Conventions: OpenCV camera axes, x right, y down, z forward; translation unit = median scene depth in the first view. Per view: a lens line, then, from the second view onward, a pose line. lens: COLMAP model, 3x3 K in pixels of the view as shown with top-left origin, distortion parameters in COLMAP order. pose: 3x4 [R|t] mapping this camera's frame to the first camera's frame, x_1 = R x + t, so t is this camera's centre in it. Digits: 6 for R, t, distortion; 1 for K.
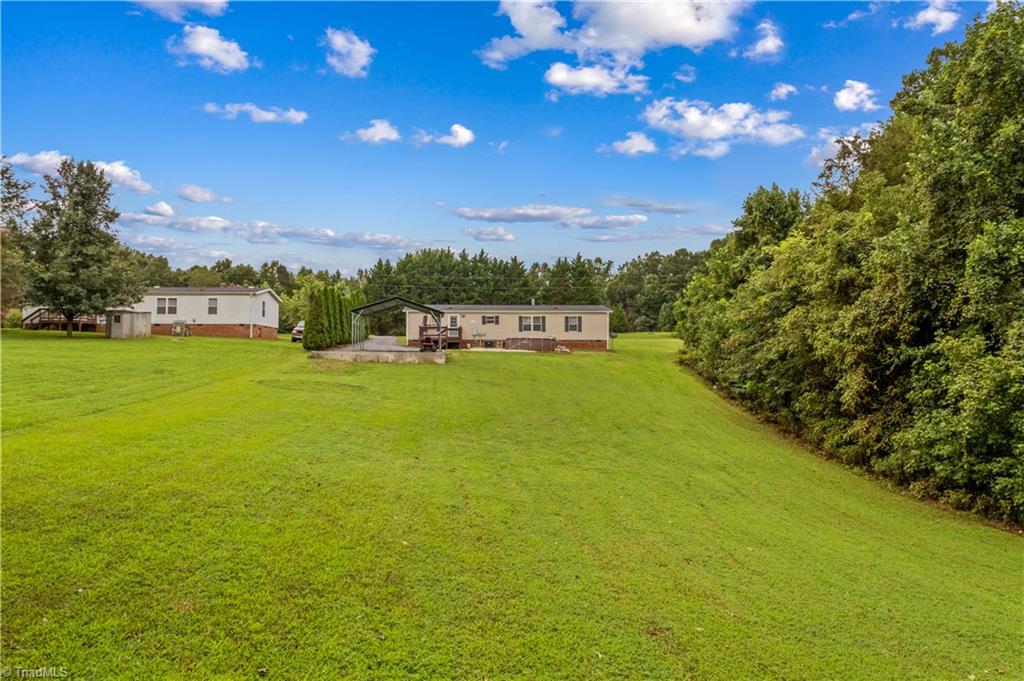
lens RADIAL K [[658.1, 0, 516.0], [0, 658.1, 336.5], [0, 0, 1]] dist [-0.057900, 0.049635]
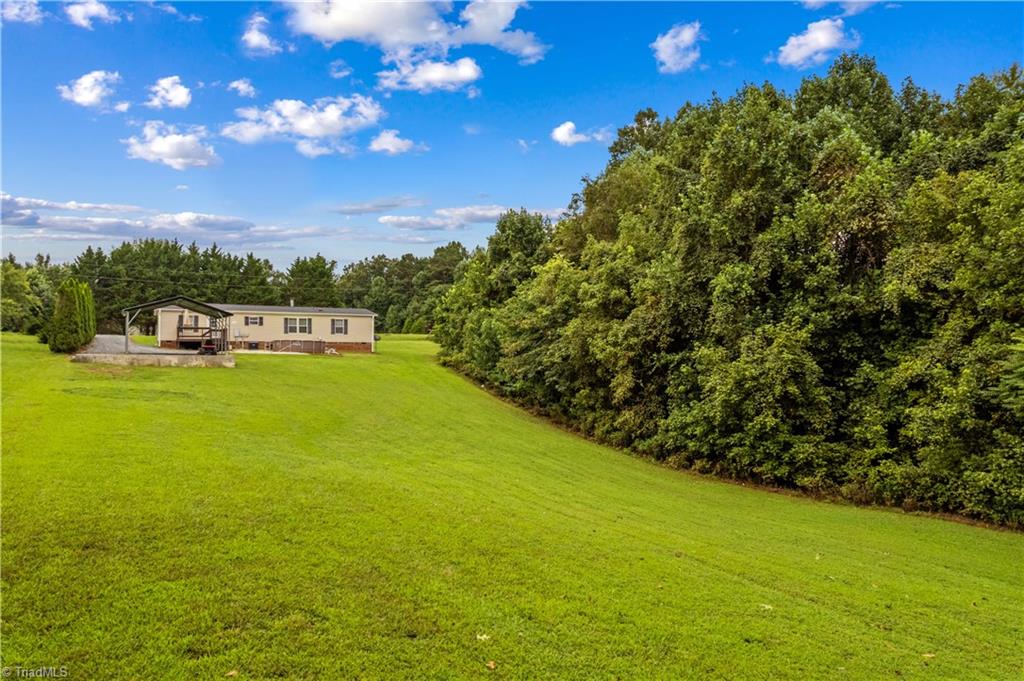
lens RADIAL K [[648.4, 0, 512.0], [0, 648.4, 340.5], [0, 0, 1]] dist [-0.065177, 0.043673]
pose [[0.906690, 0.009953, 0.421680, -0.103282], [-0.012730, 0.999912, 0.003770, -0.005130], [-0.421605, -0.008786, 0.906737, -0.022896]]
